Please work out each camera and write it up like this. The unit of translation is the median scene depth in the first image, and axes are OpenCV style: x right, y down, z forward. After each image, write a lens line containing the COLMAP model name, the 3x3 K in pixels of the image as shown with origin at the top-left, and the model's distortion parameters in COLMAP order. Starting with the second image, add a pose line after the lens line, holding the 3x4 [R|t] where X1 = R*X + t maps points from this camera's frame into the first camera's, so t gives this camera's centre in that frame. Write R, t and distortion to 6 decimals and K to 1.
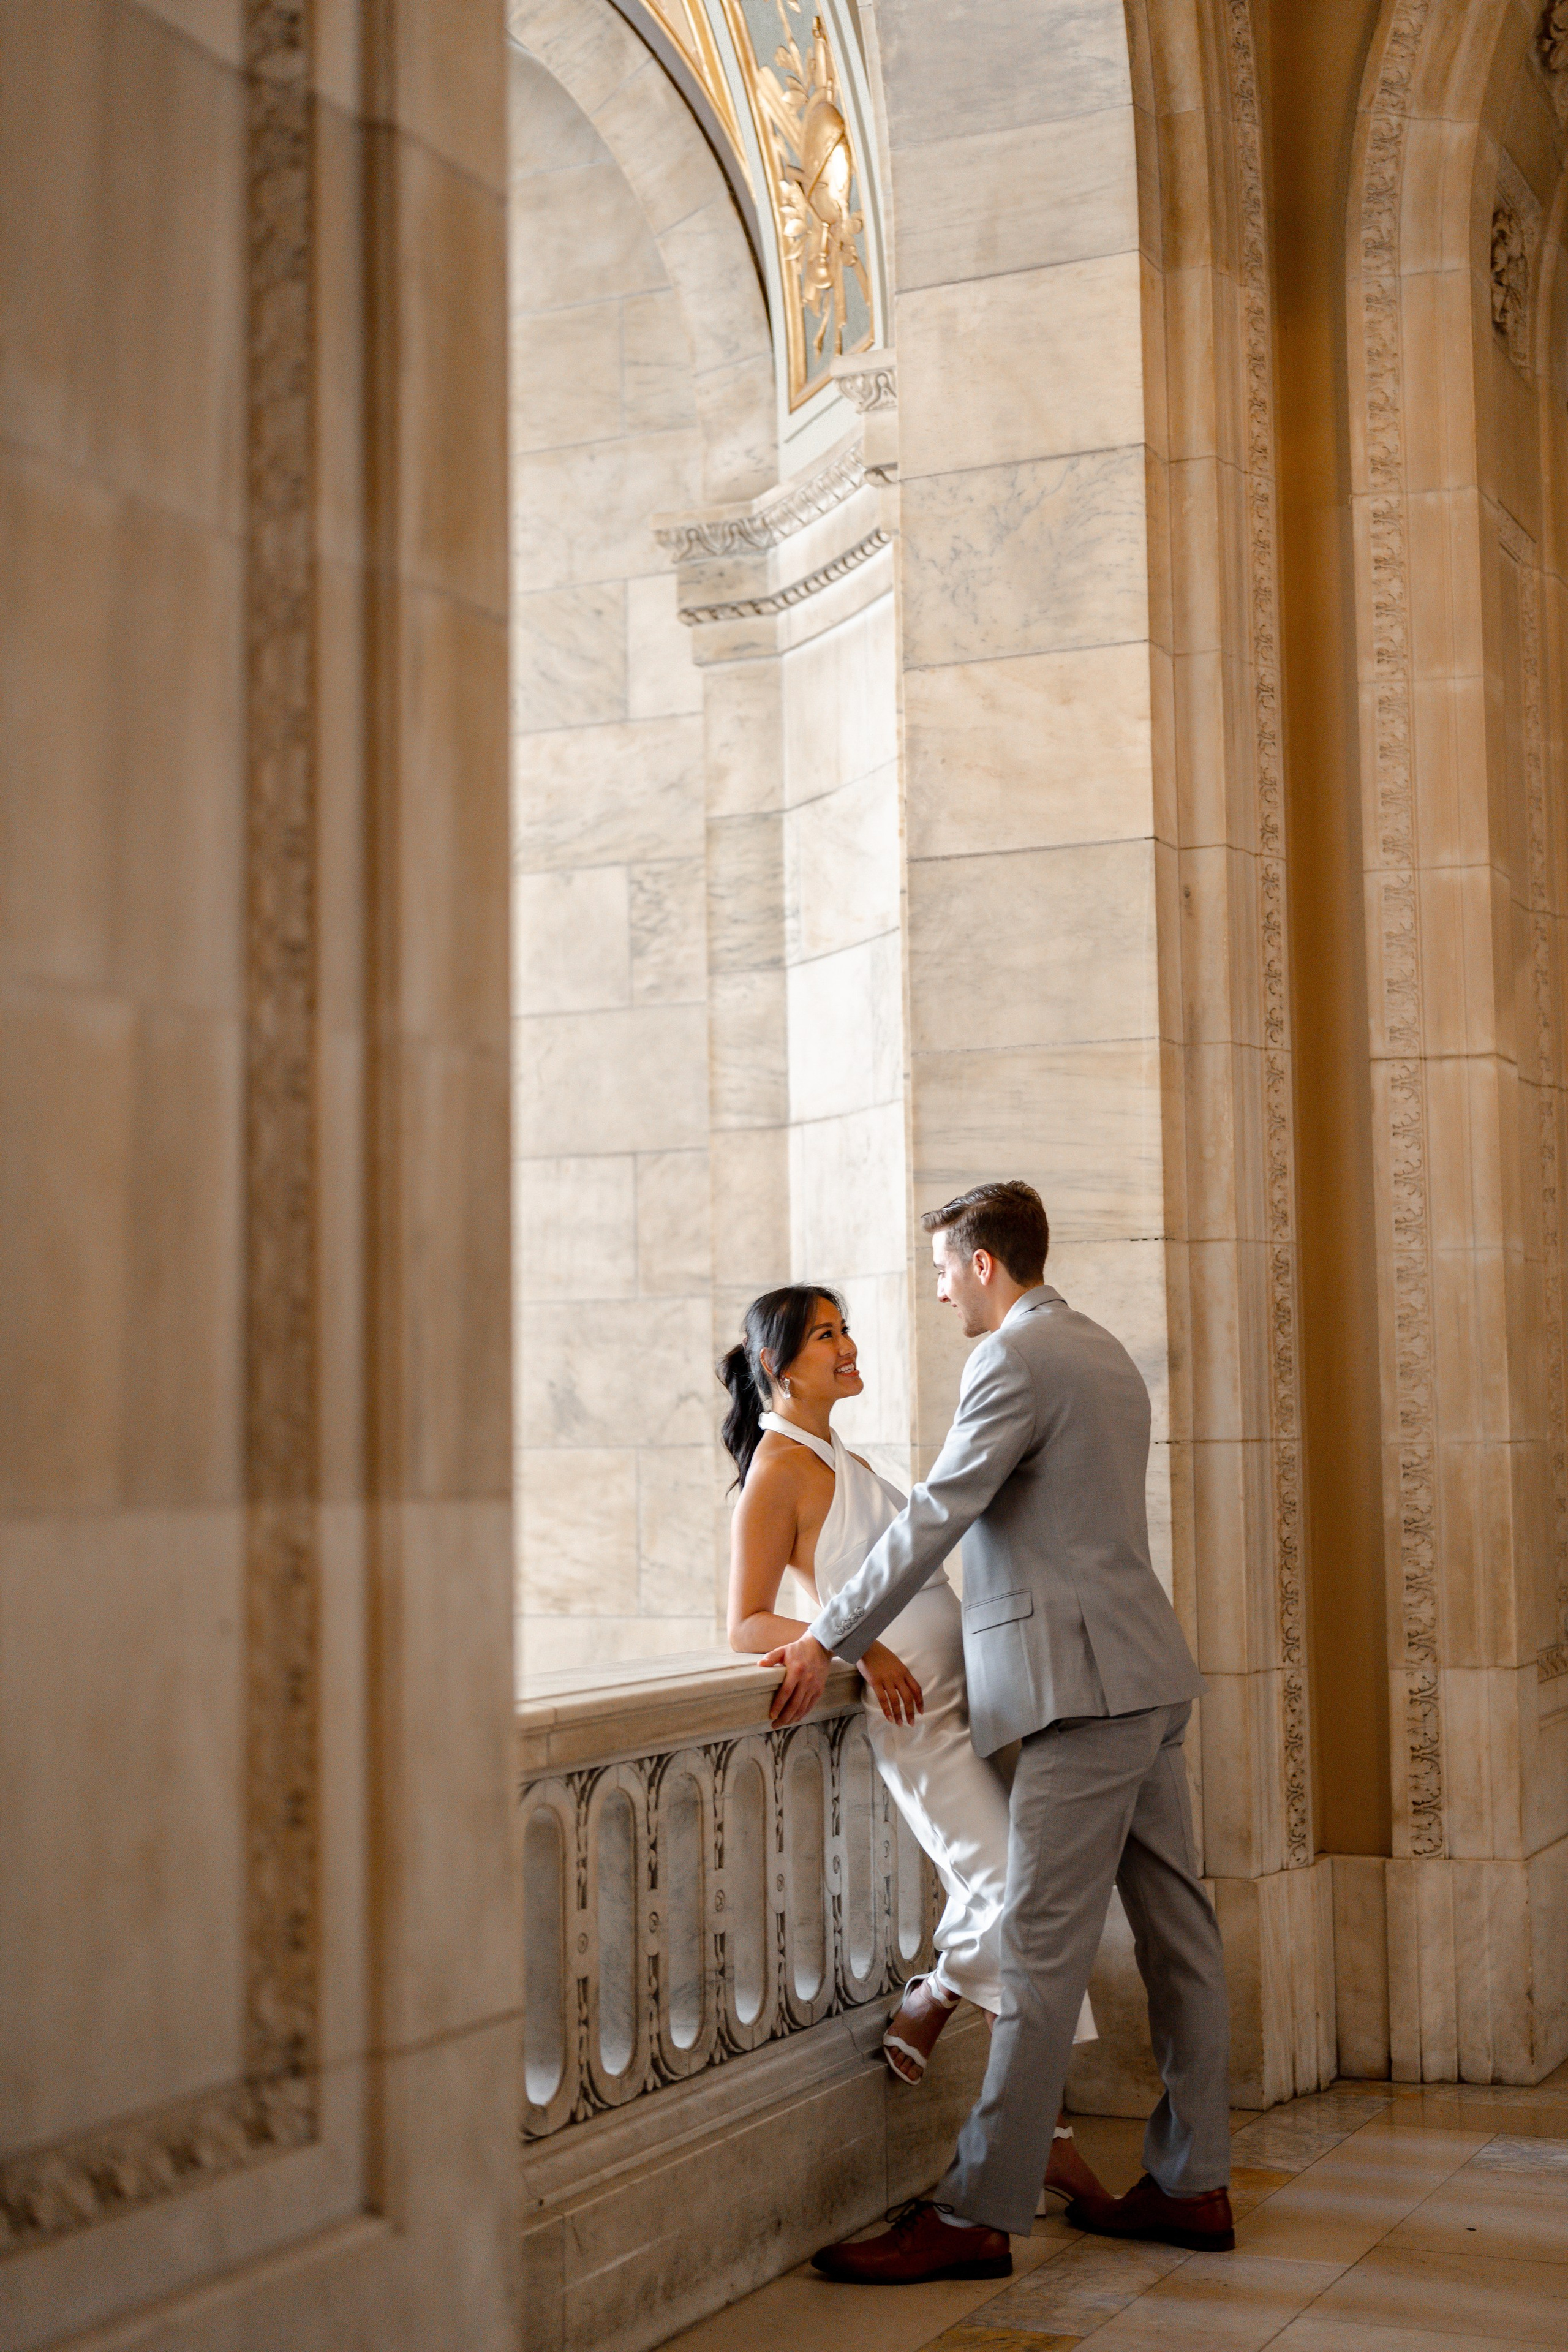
lens RADIAL K [[3273.9, 0, 792.4], [0, 3273.9, 1166.4], [0, 0, 1]] dist [0.020054, 0.000000]
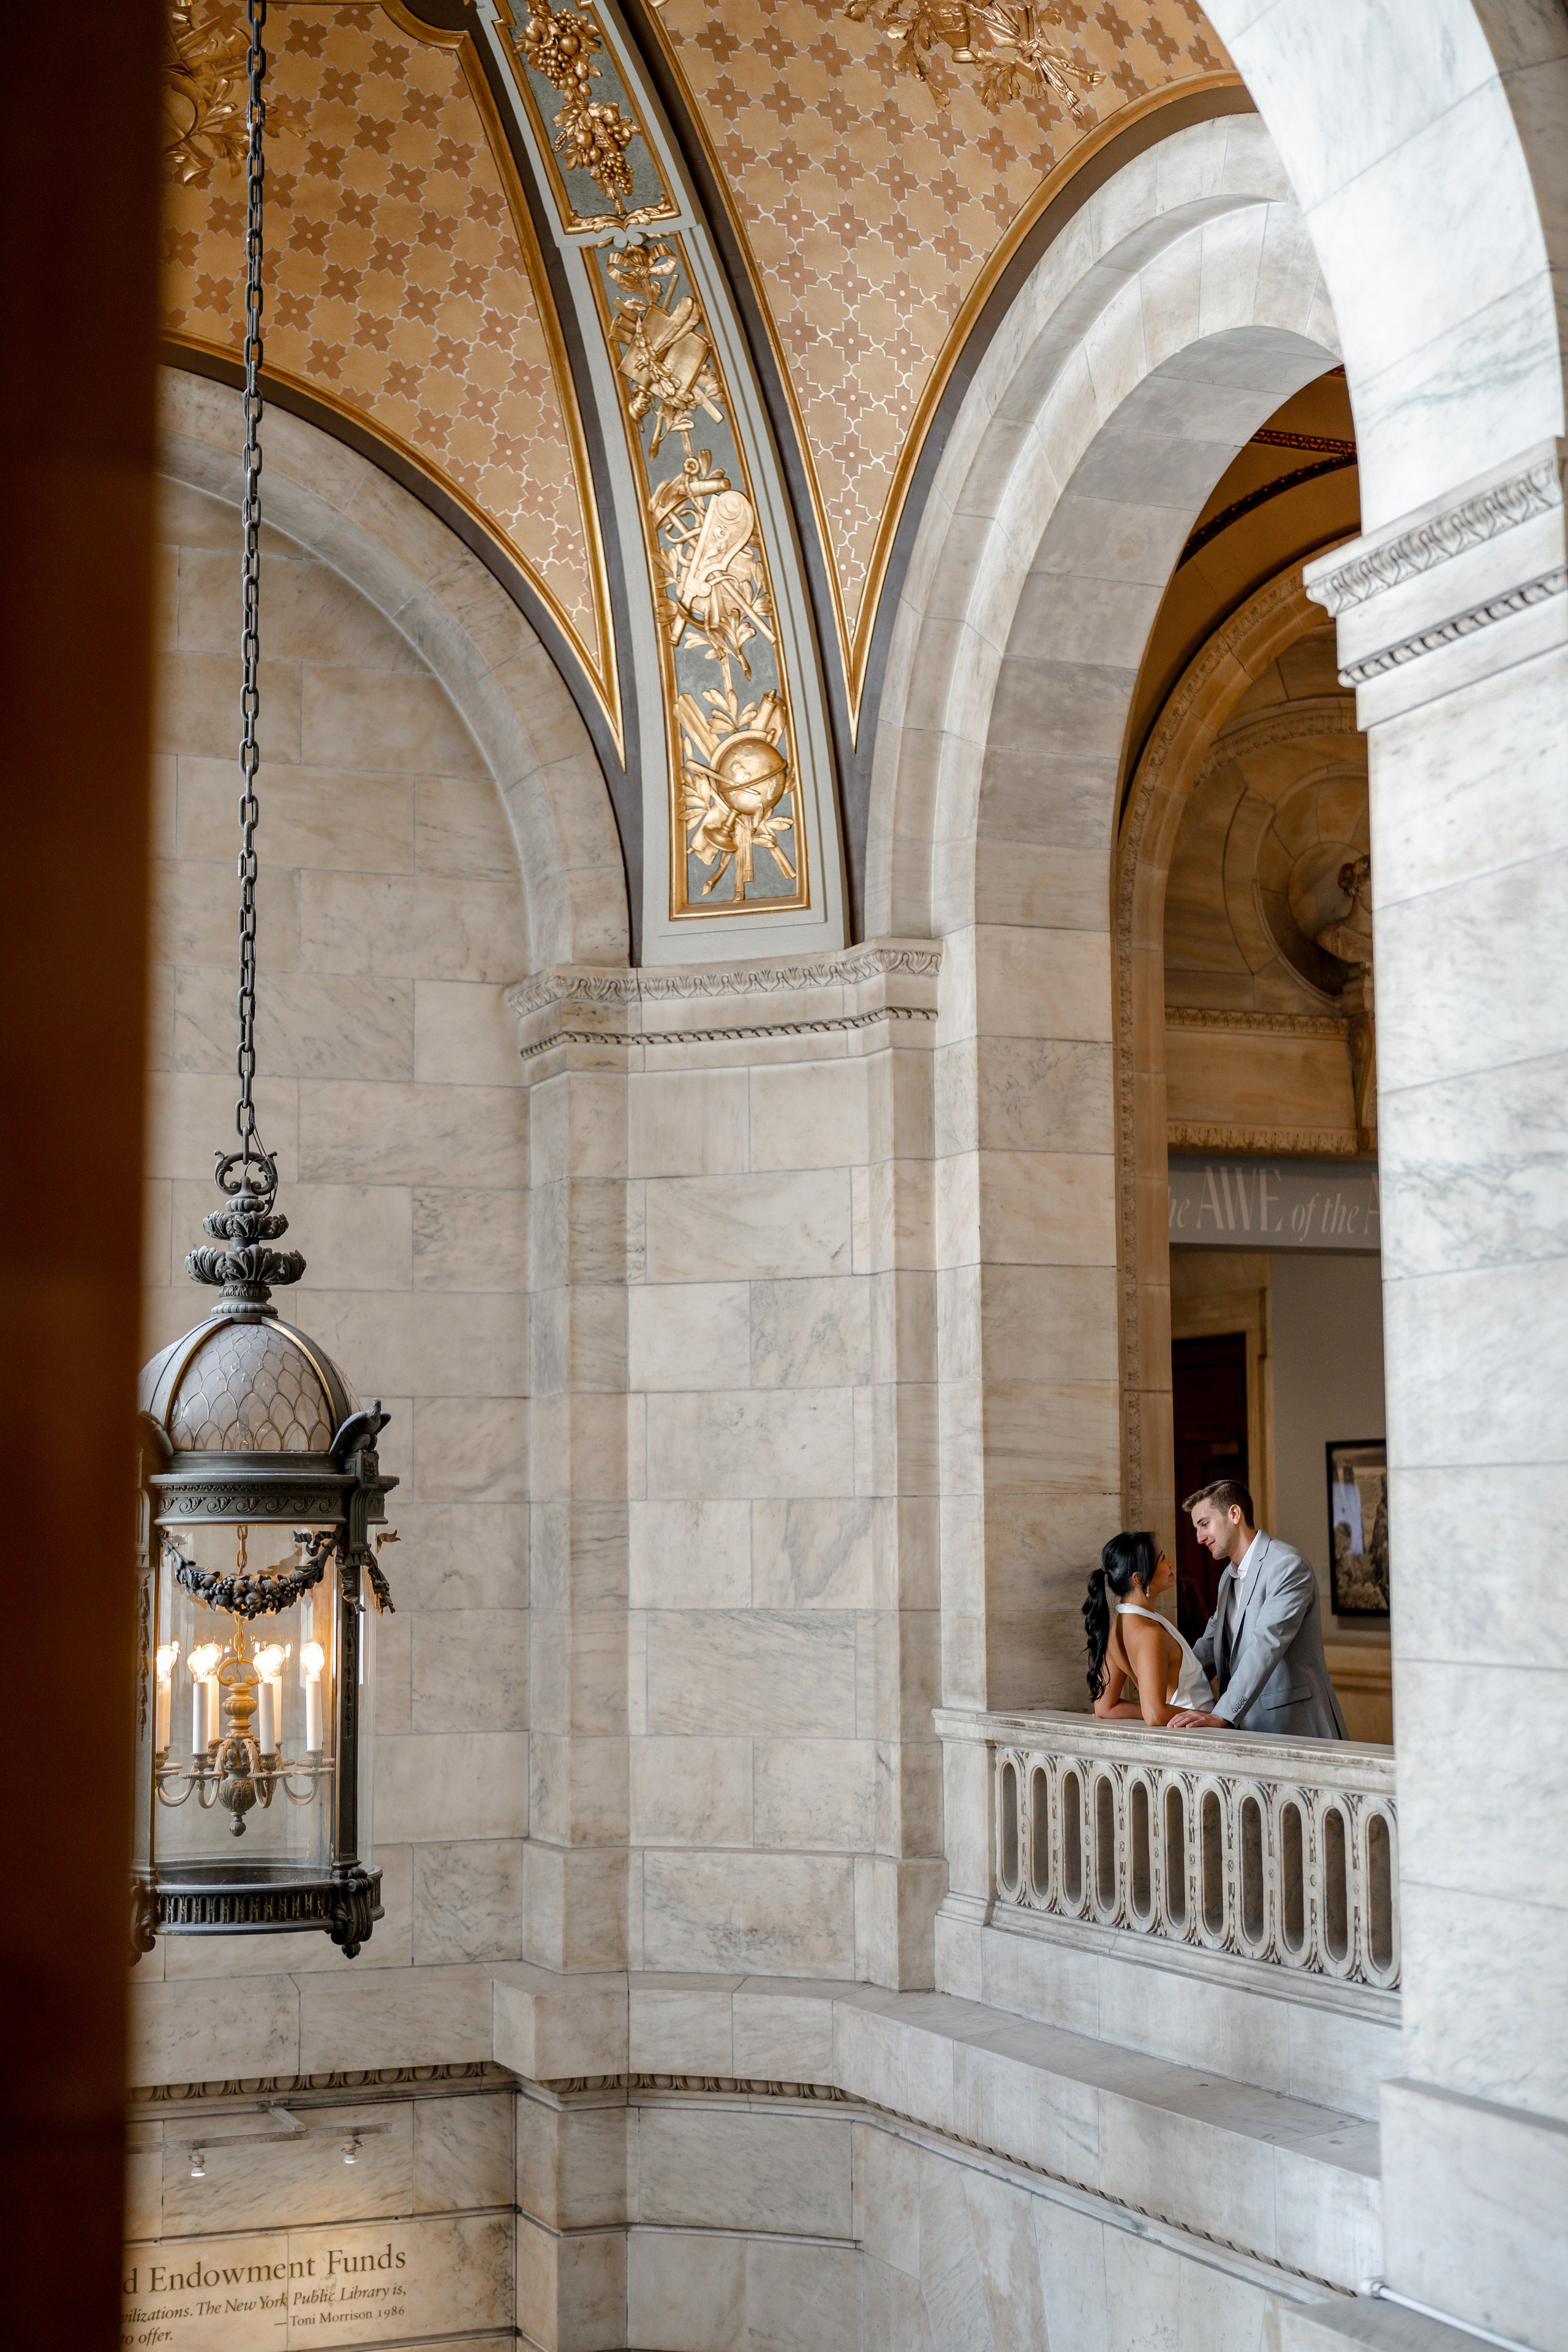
lens RADIAL K [[3273.9, 0, 796.3], [0, 3273.9, 1182.5], [0, 0, 1]] dist [0.020054, 0.000000]
pose [[0.679327, 0.087235, 0.728632, -1.032362], [-0.061154, 0.996185, -0.062252, -0.019553], [-0.731283, -0.002269, 0.682070, -0.065744]]
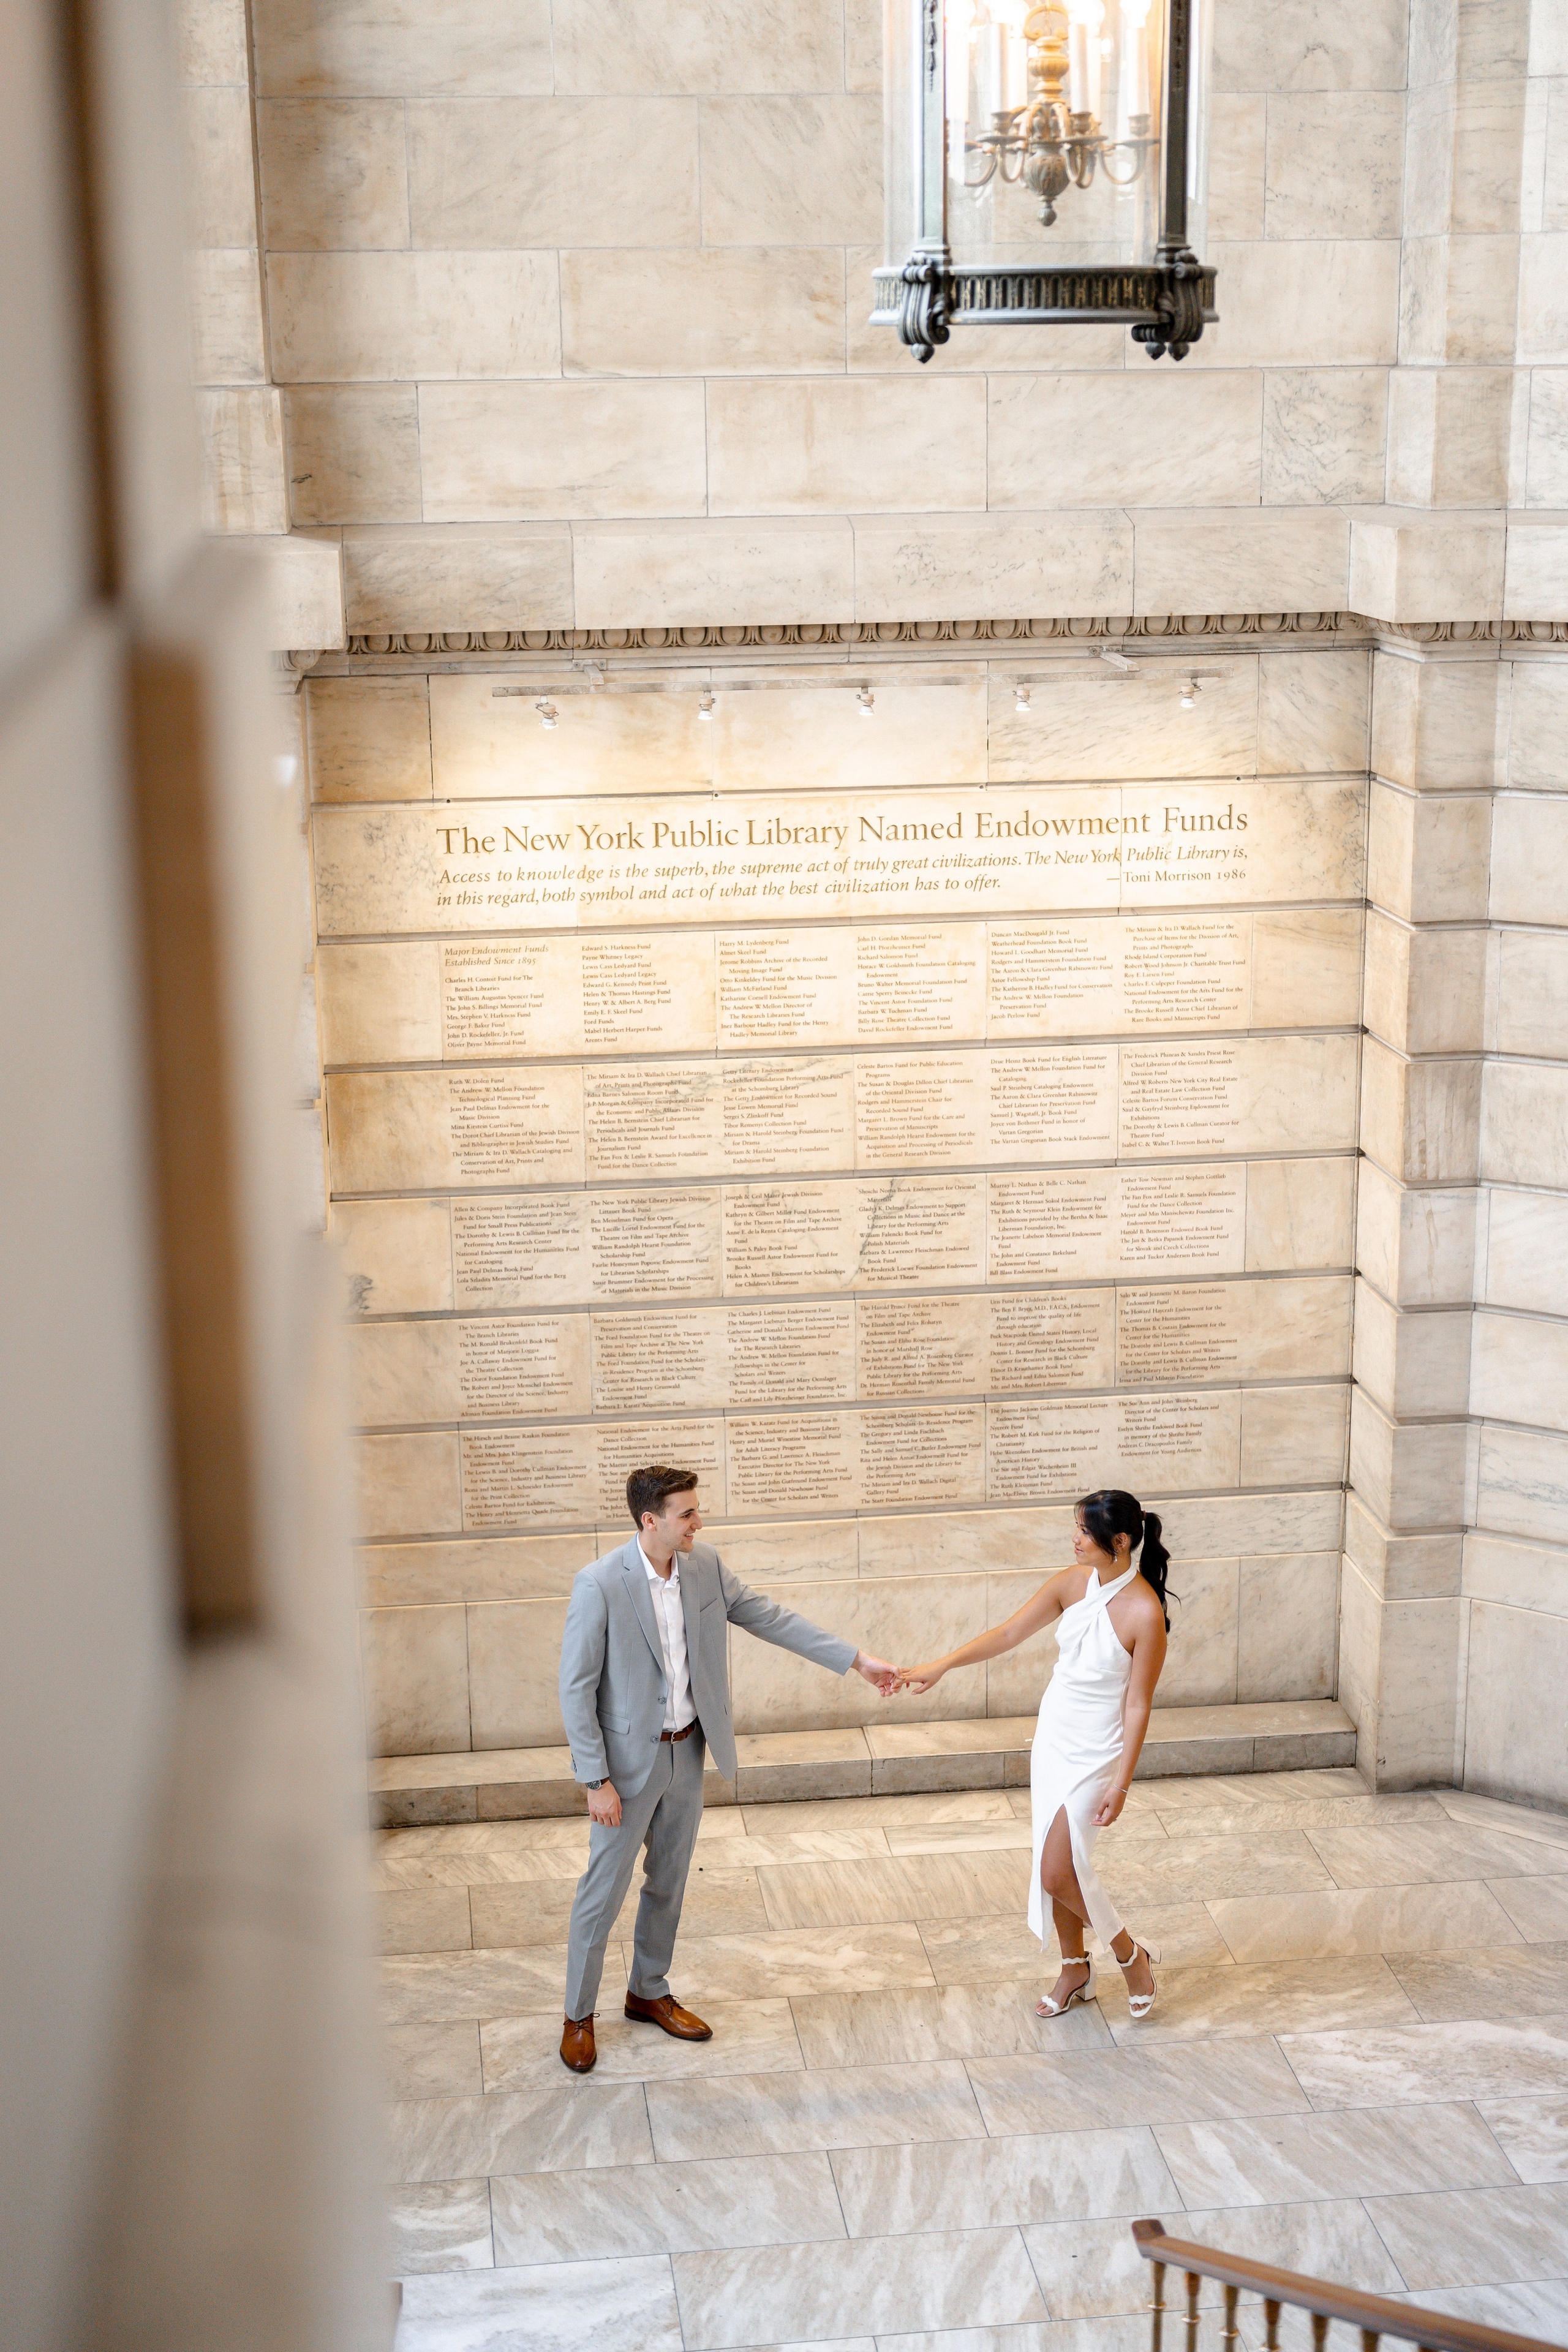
lens RADIAL K [[3273.9, 0, 782.4], [0, 3273.9, 1190.1], [0, 0, 1]] dist [0.020054, 0.000000]
pose [[0.847361, -0.131108, 0.514578, -0.924361], [-0.040878, 0.950060, 0.309377, 0.109346], [-0.529441, -0.283189, 0.799685, 0.032676]]
